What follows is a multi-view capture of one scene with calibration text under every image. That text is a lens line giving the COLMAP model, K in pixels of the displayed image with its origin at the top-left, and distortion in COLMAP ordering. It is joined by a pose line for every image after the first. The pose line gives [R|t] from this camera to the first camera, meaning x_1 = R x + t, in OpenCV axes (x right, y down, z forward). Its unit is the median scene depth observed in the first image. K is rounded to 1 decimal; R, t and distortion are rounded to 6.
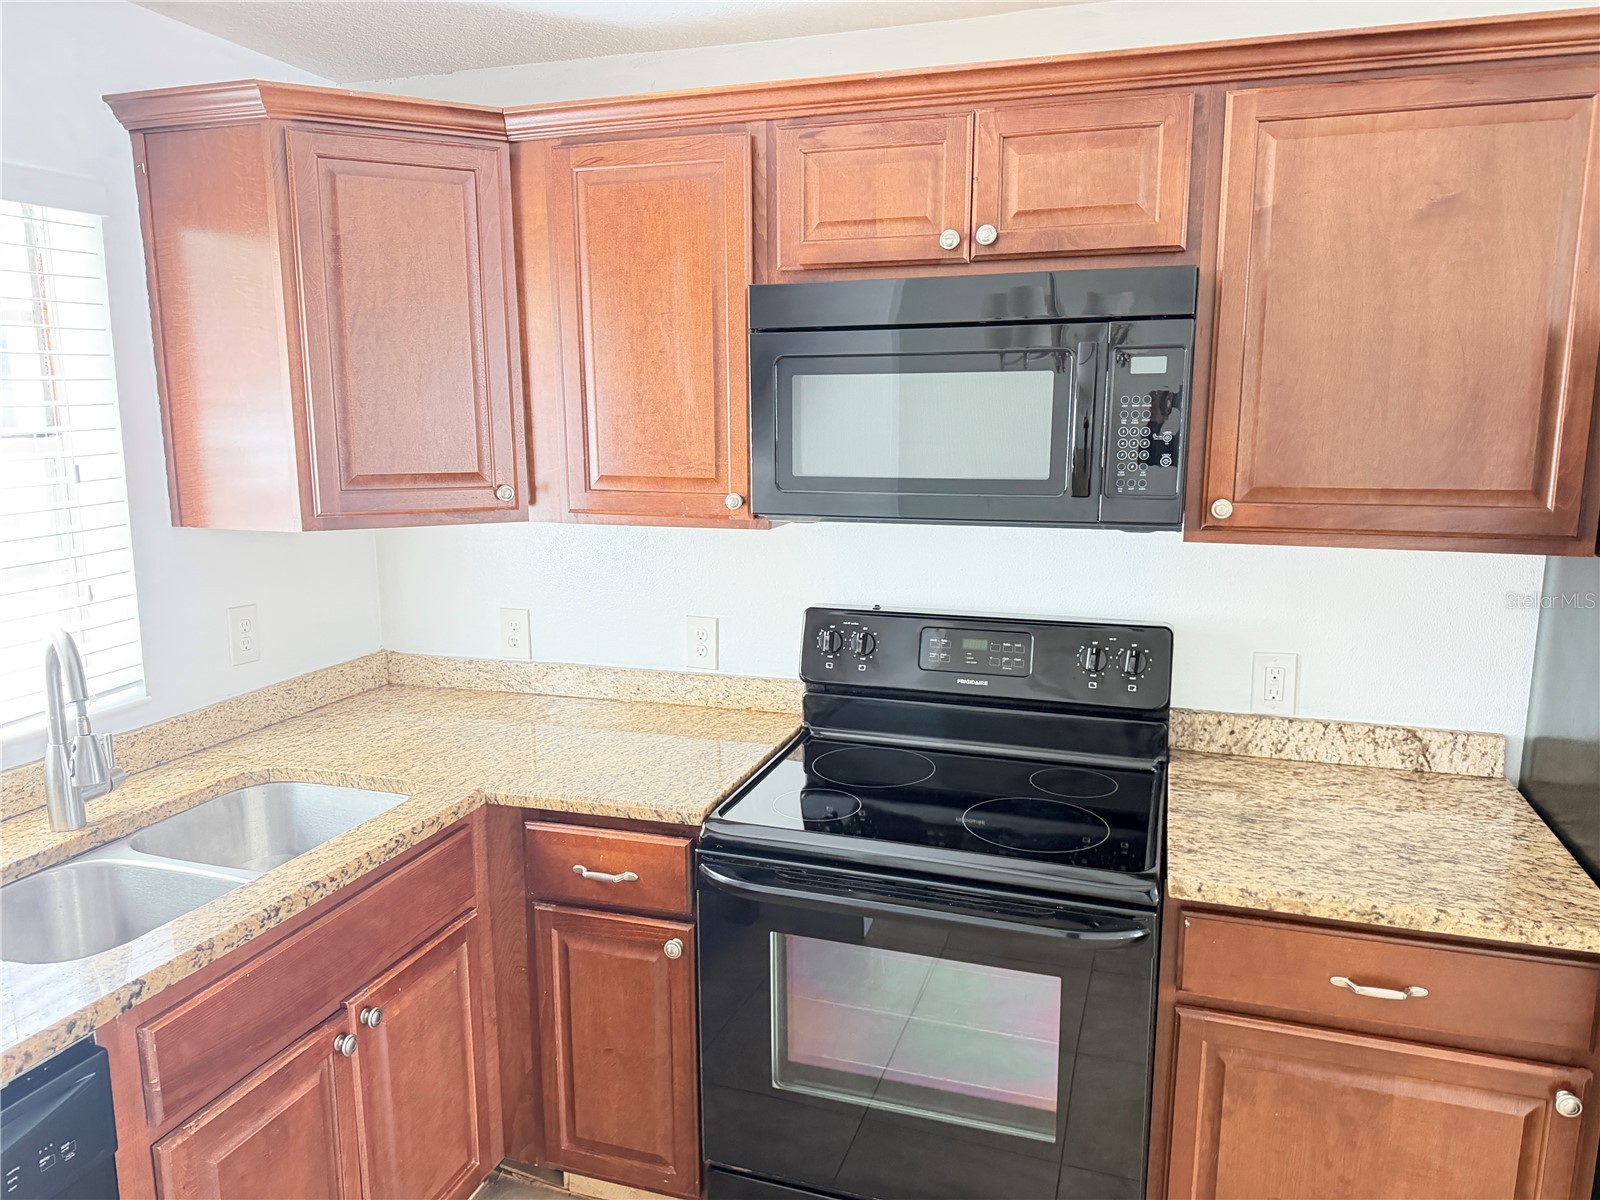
lens RADIAL K [[1139.3, 0, 803.6], [0, 1139.3, 592.0], [0, 0, 1]] dist [0.004807, -0.002780]
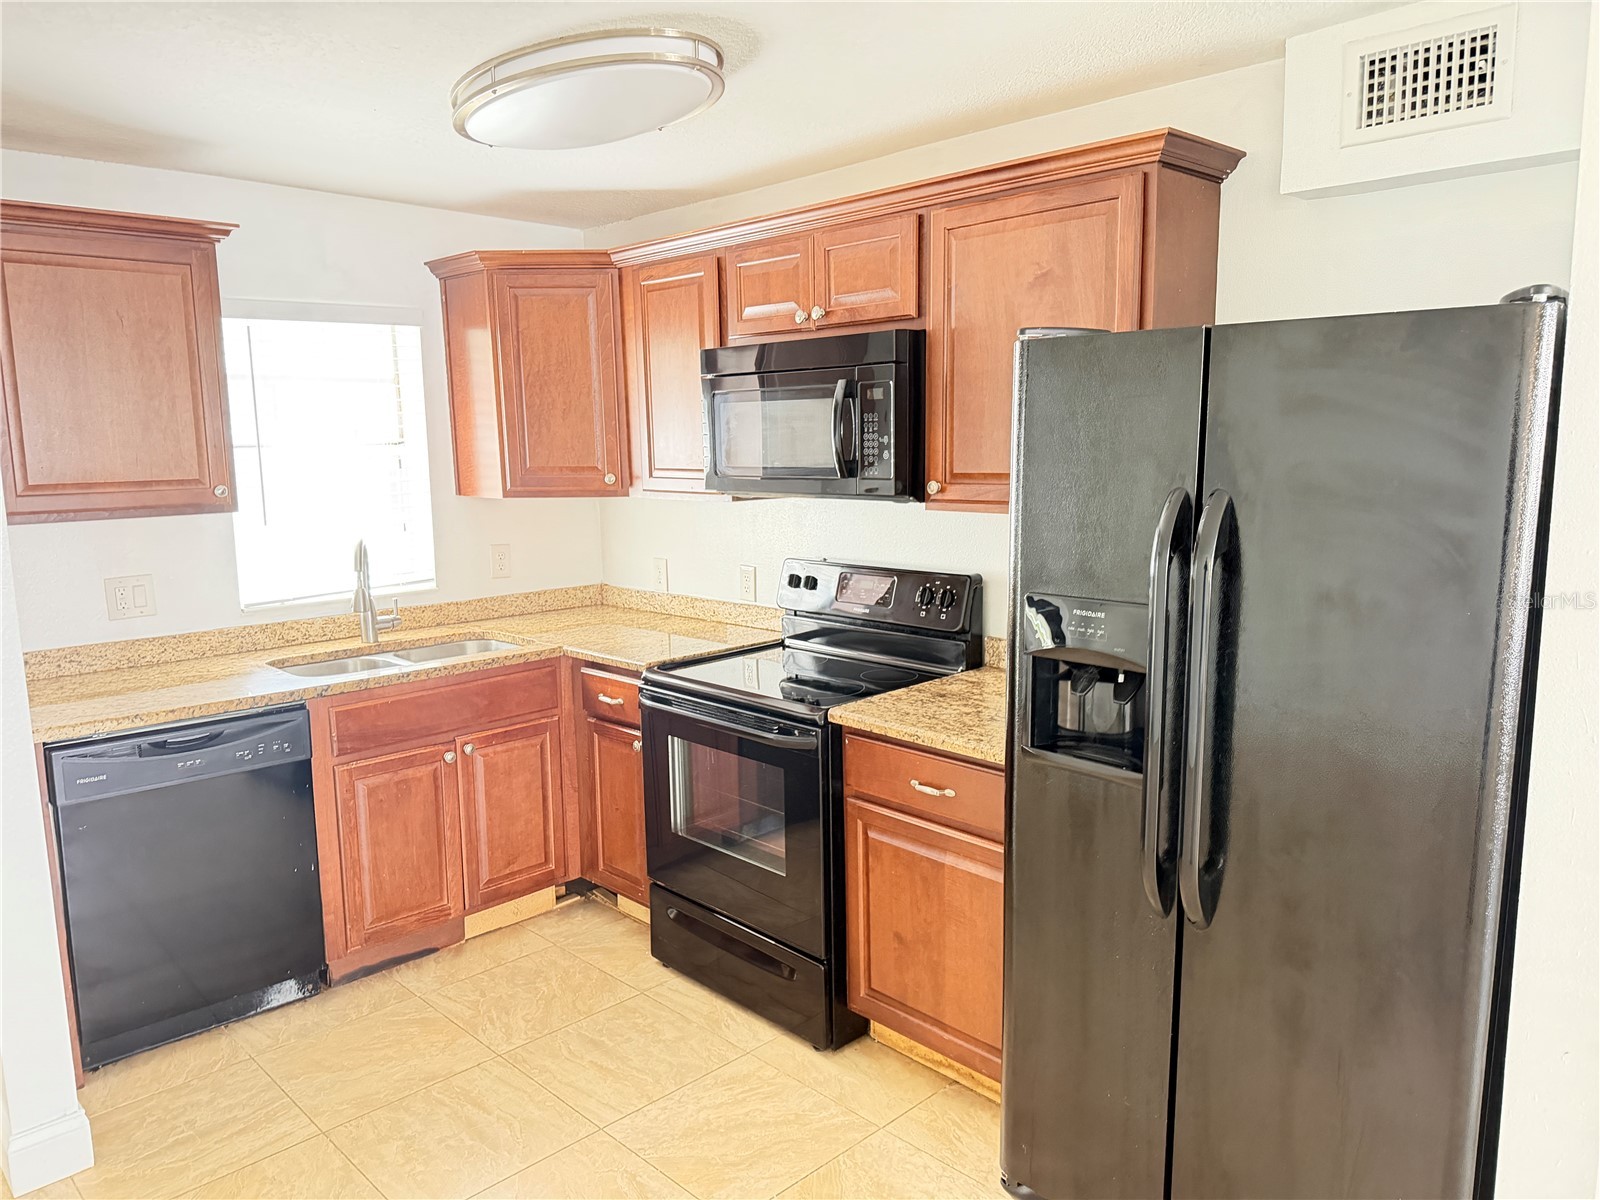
lens RADIAL K [[1114.4, 0, 800.0], [0, 1114.4, 600.0], [0, 0, 1]] dist [0.108862, -0.143244]
pose [[0.887511, 0.056457, -0.457315, 0.841485], [-0.064595, 0.997909, -0.002163, 0.085451], [0.456236, 0.031460, 0.889302, -0.366339]]
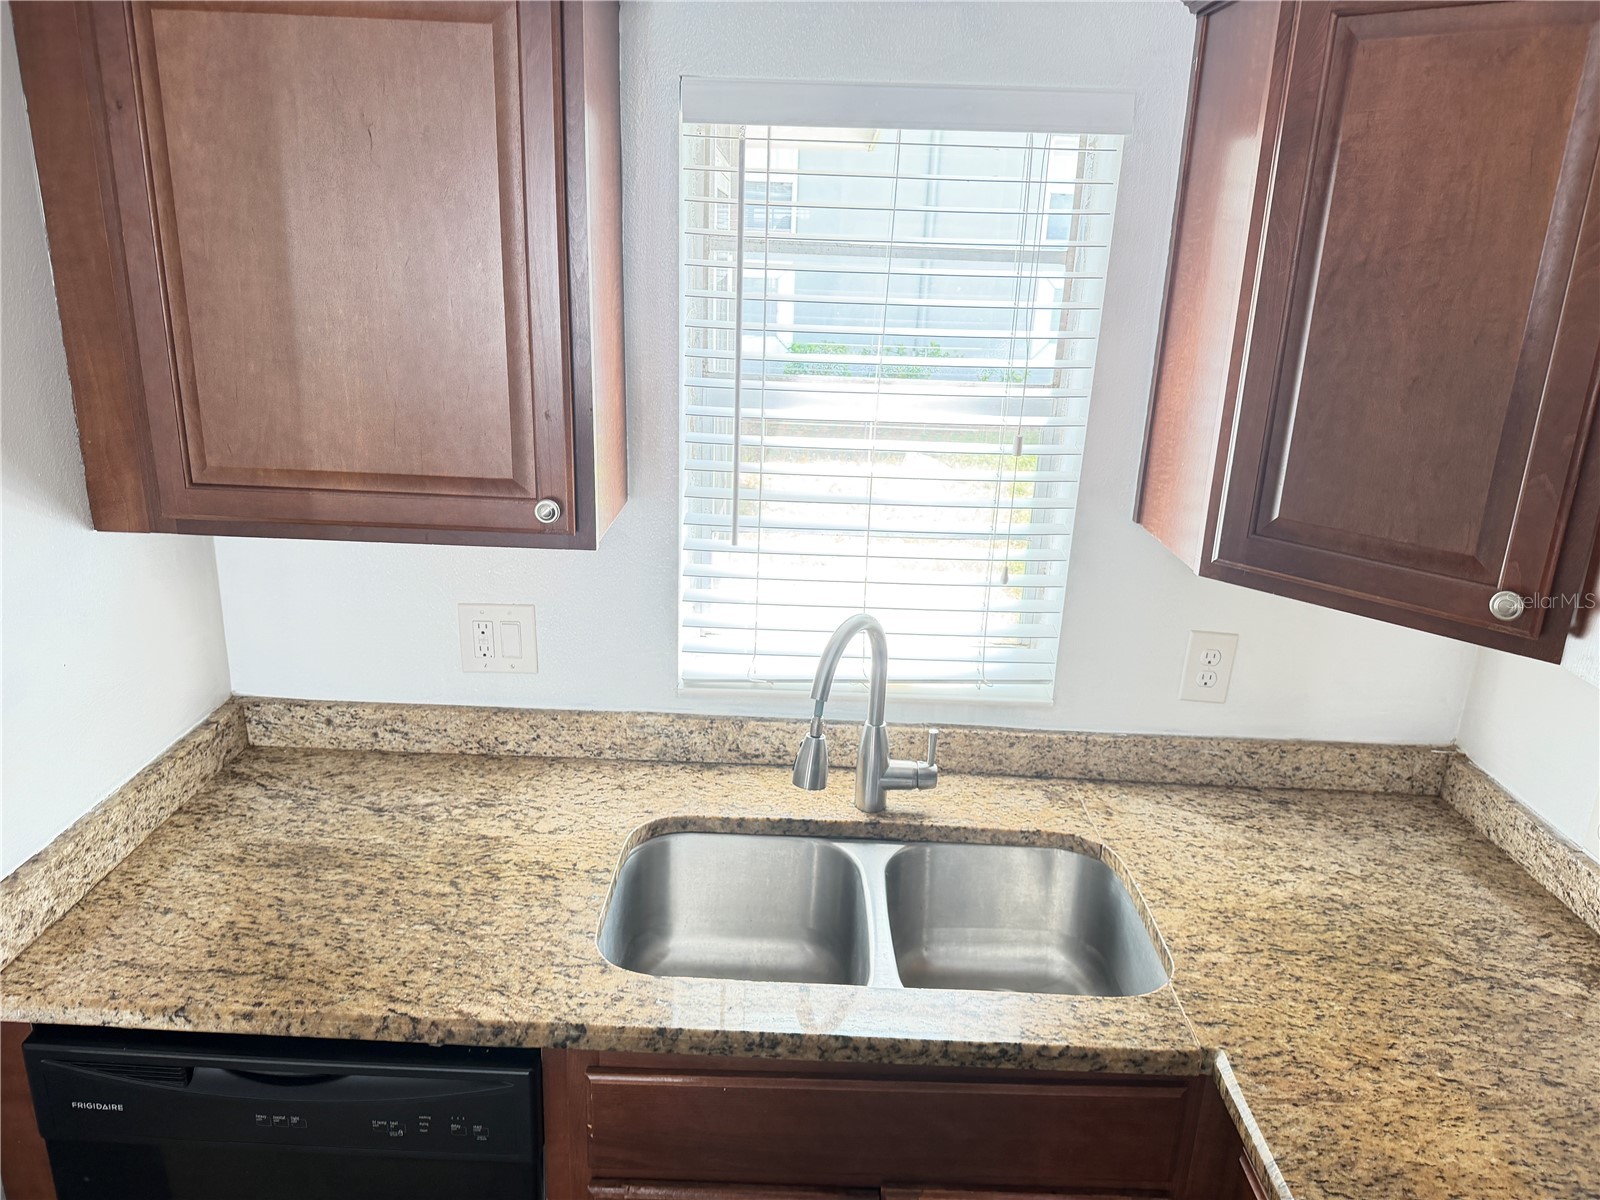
lens RADIAL K [[1119.8, 0, 803.0], [0, 1119.8, 582.3], [0, 0, 1]] dist [0.065951, -0.107346]
pose [[0.305057, 0.295065, -0.905471, 0.137965], [-0.202810, 0.949109, 0.240957, -0.181782], [0.930488, 0.110133, 0.349375, 0.560845]]
